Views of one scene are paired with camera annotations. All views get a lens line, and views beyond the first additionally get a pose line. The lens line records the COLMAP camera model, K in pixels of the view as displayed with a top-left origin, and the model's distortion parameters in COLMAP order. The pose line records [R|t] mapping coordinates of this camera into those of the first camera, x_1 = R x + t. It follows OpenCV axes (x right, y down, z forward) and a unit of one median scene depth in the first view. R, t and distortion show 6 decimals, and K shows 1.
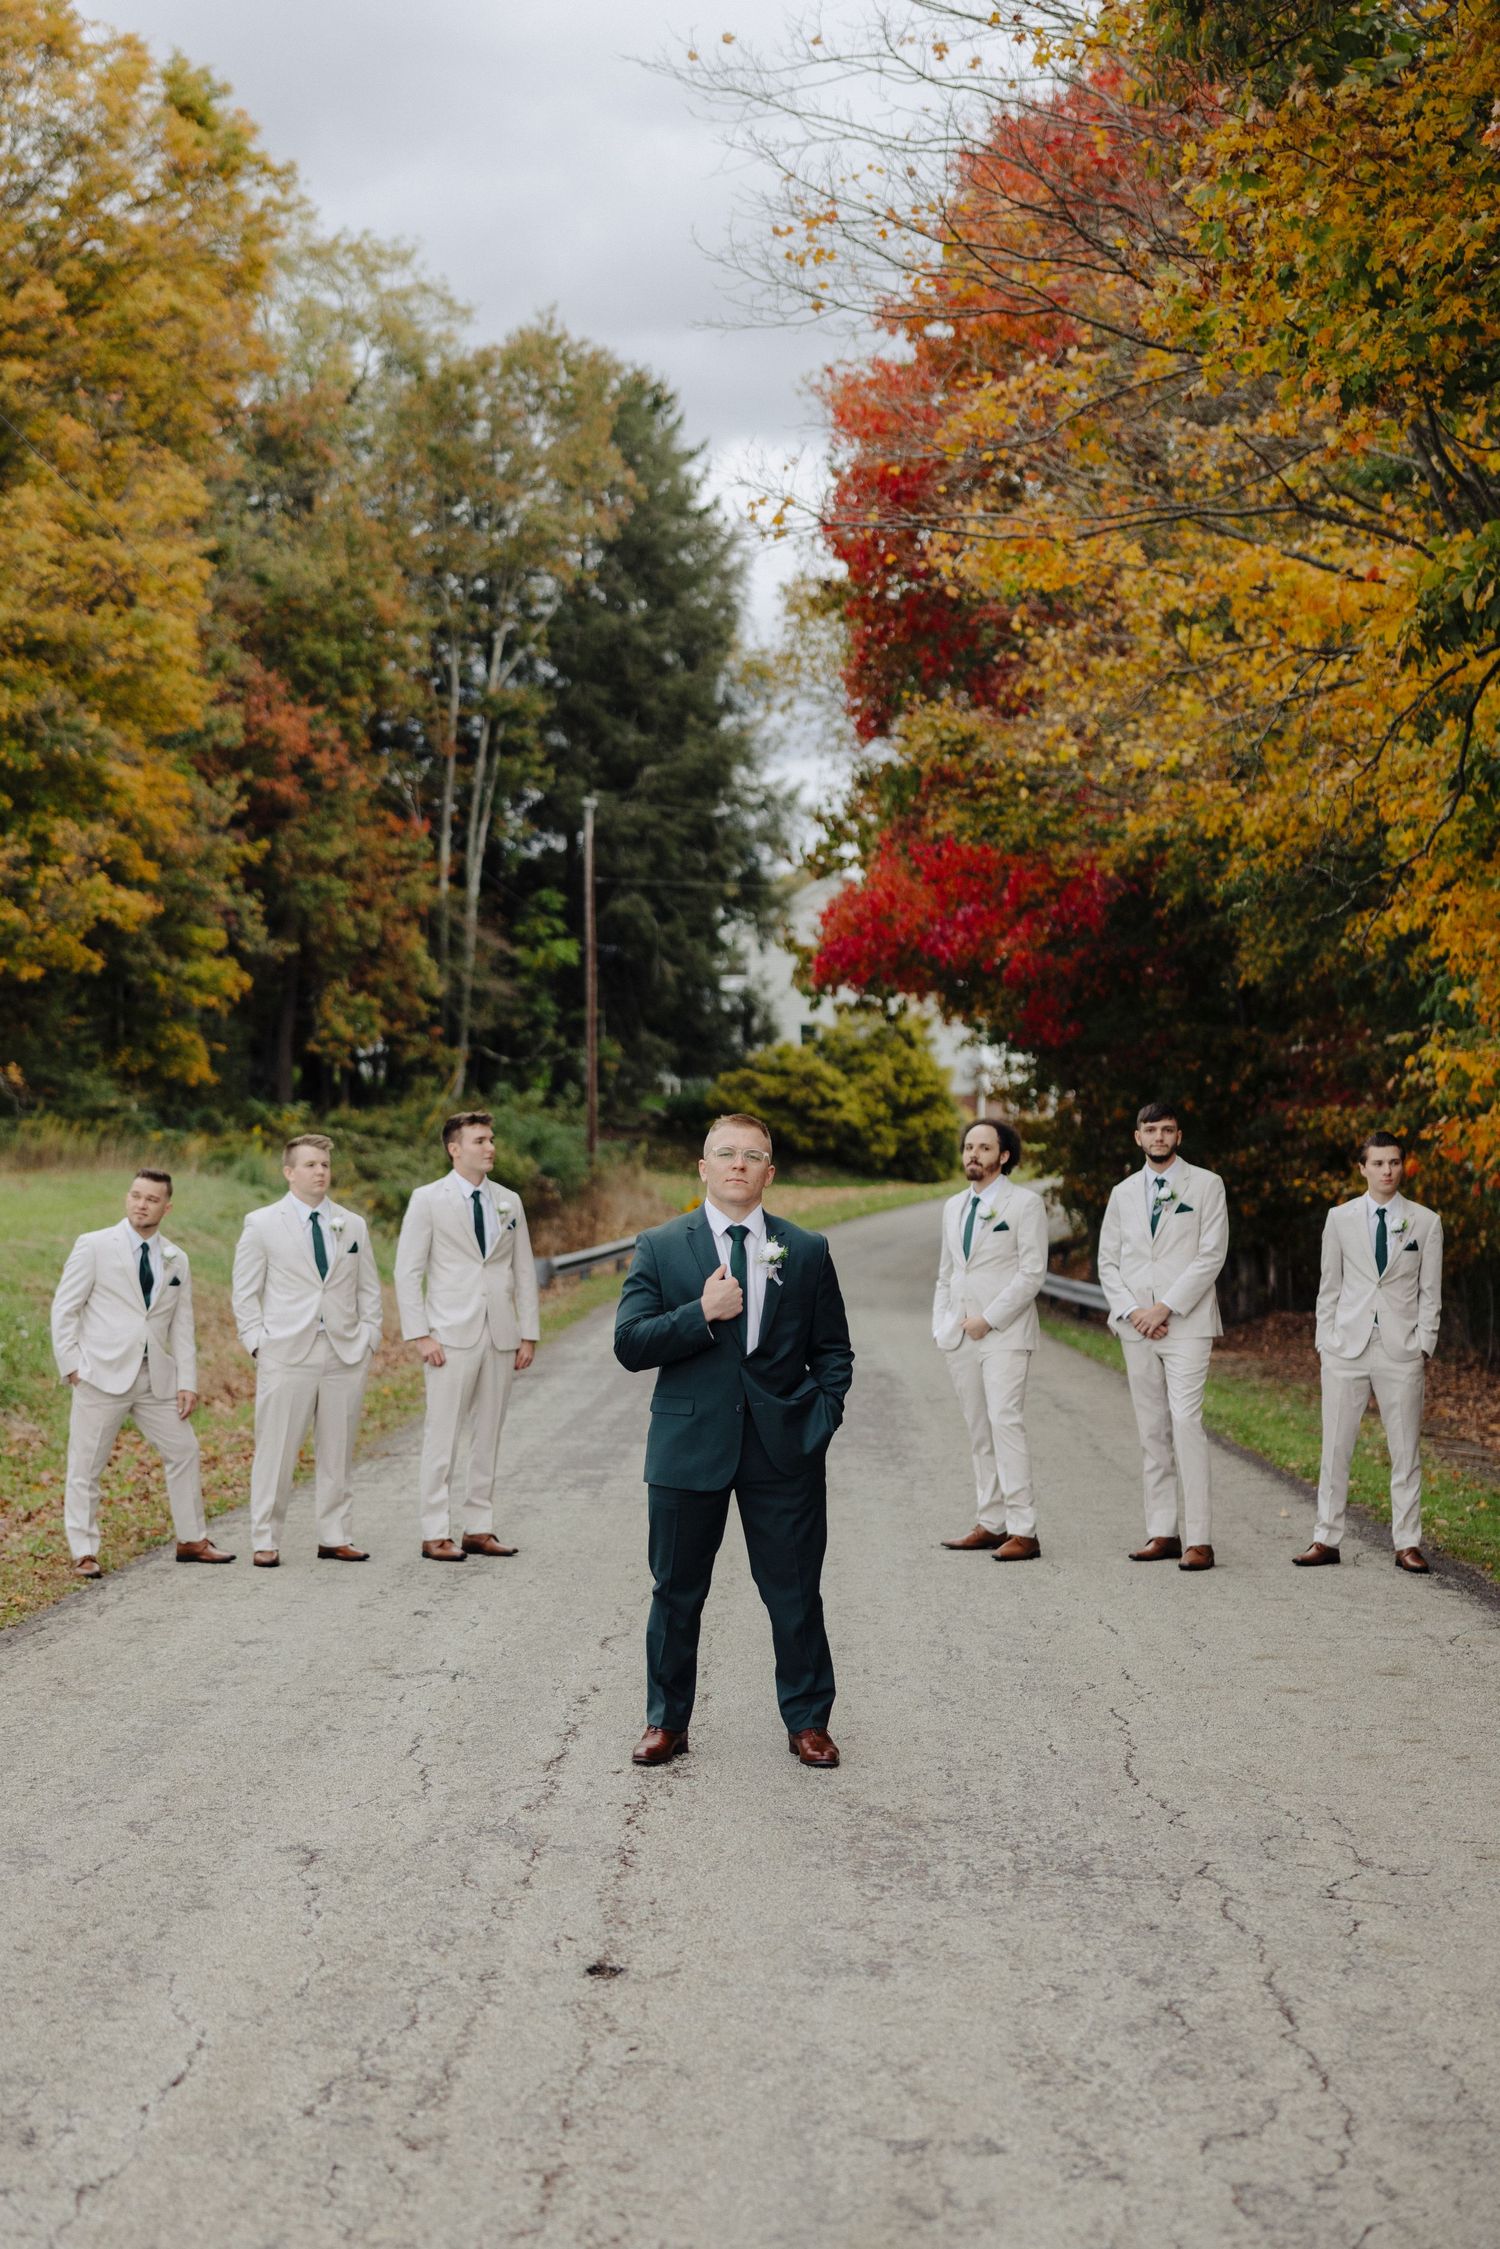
lens RADIAL K [[3968.7, 0, 715.0], [0, 3968.7, 1124.2], [0, 0, 1]] dist [0.039326, -0.053990]
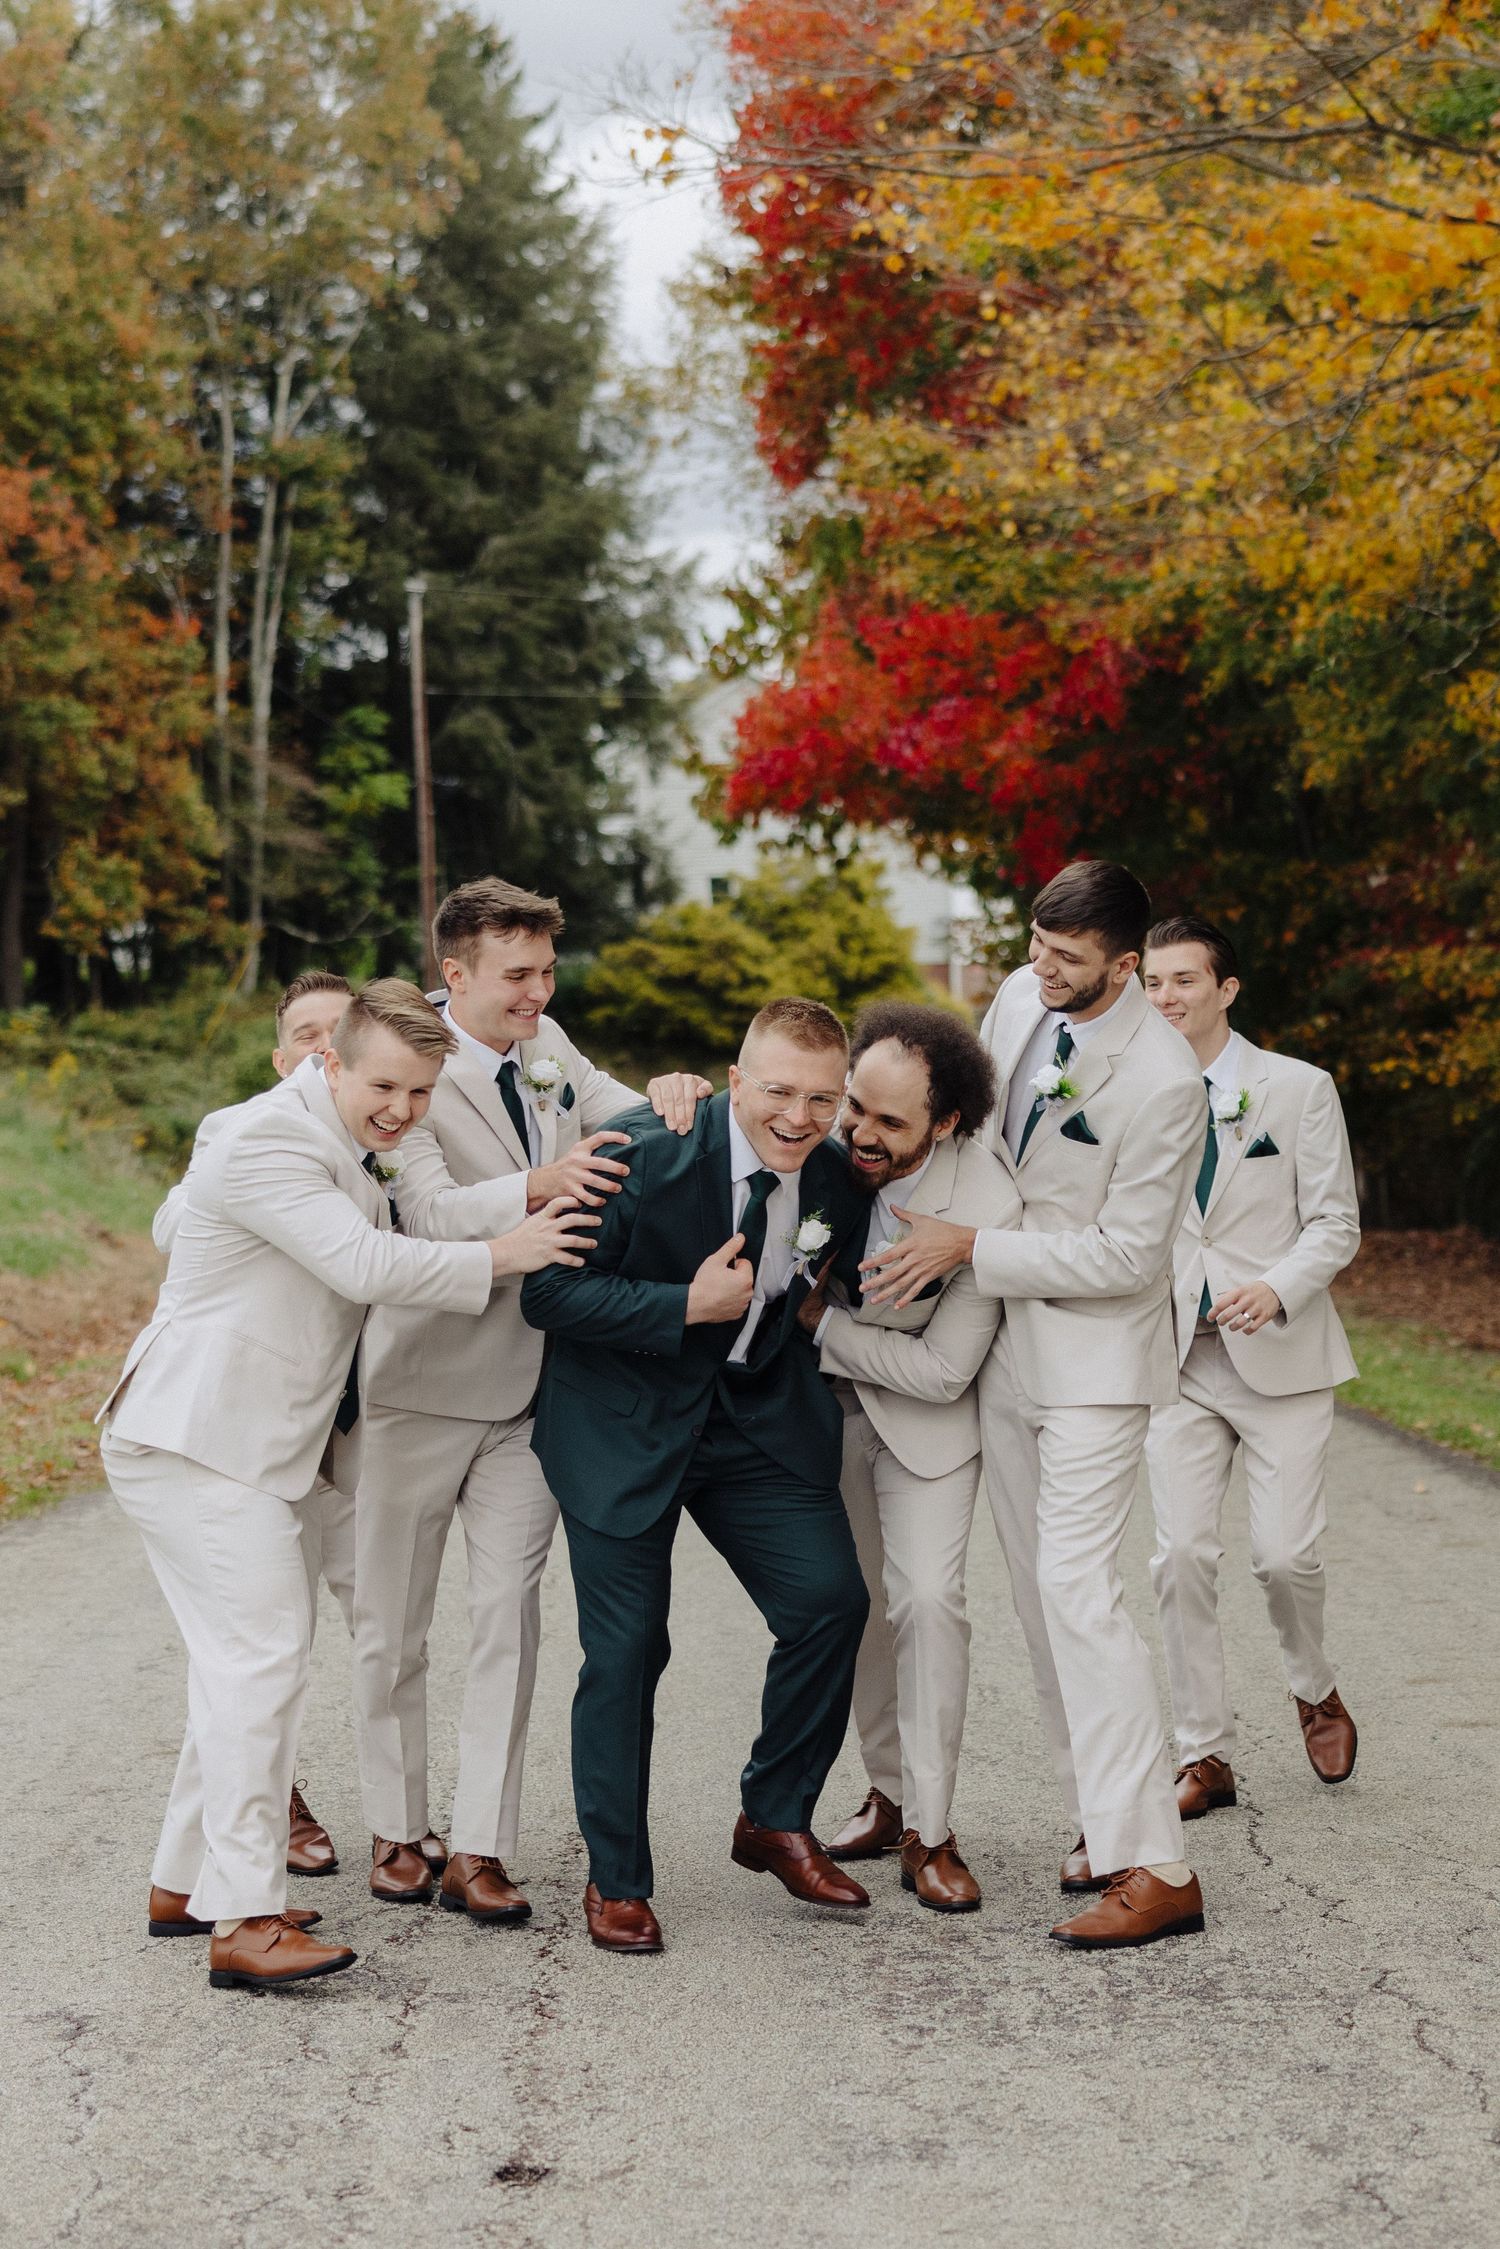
lens RADIAL K [[3968.7, 0, 715.0], [0, 3968.7, 1124.2], [0, 0, 1]] dist [0.039326, -0.053990]
pose [[0.997498, -0.035884, 0.060914, -0.024491], [0.038819, 0.998107, -0.047700, 0.056721], [-0.059087, 0.049945, 0.997003, 0.261242]]
